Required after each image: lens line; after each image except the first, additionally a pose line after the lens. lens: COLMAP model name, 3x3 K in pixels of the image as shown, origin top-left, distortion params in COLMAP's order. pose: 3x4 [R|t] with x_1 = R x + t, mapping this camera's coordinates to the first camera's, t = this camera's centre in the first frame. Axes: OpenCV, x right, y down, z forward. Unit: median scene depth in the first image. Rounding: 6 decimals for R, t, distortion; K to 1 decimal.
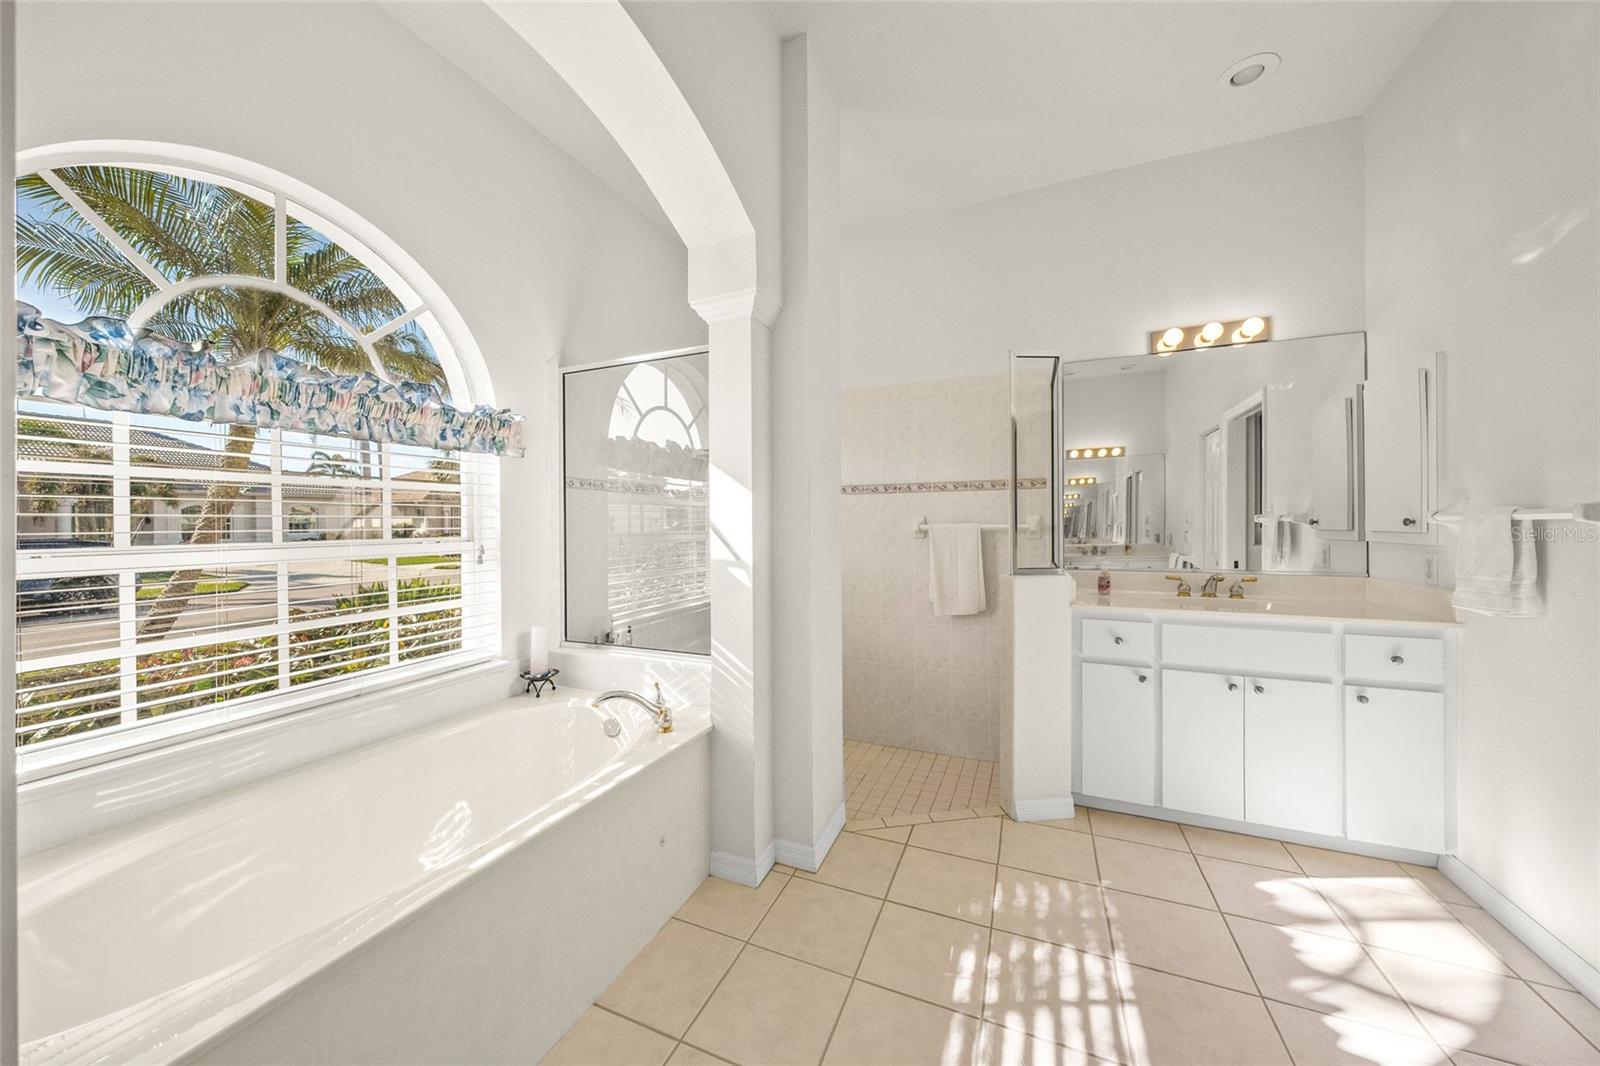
lens RADIAL K [[551.5, 0, 805.5], [0, 551.5, 522.3], [0, 0, 1]] dist [-0.003395, -0.000088]
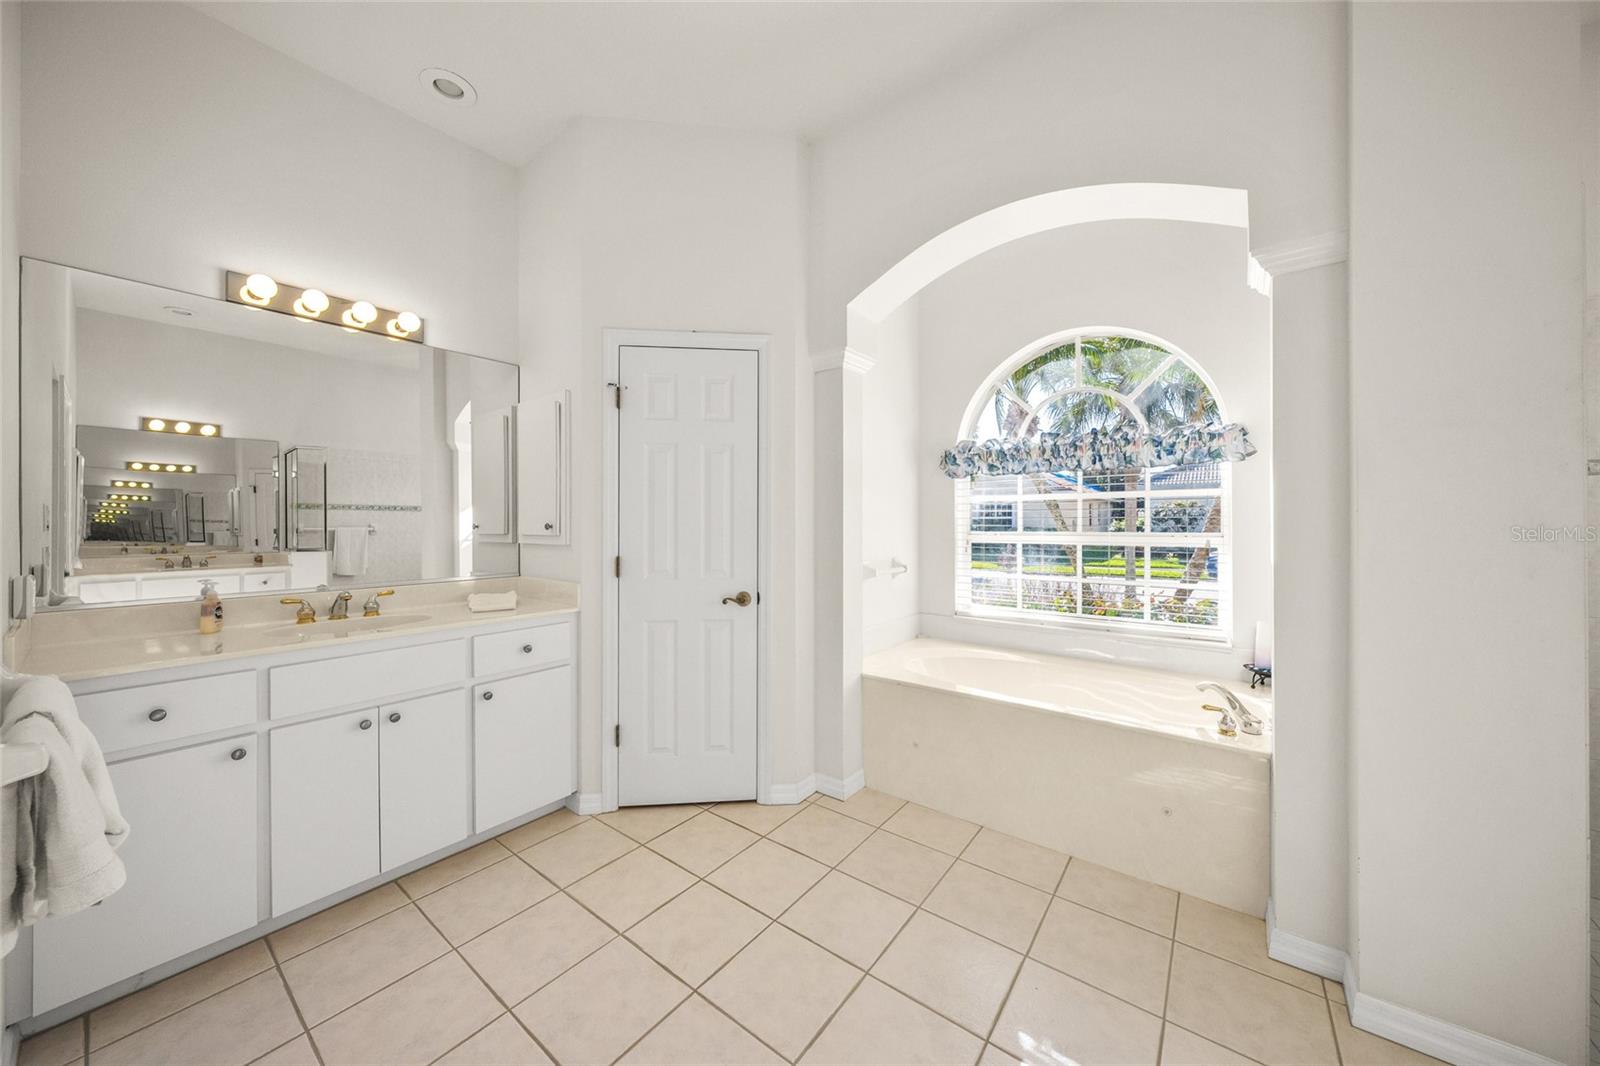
lens RADIAL K [[551.5, 0, 802.3], [0, 551.5, 526.9], [0, 0, 1]] dist [-0.003395, -0.000088]
pose [[-0.245172, 0.009426, -0.969434, 1.074511], [0.002289, 0.999956, 0.009144, 0.000394], [0.969477, 0.000023, -0.245182, 0.618492]]
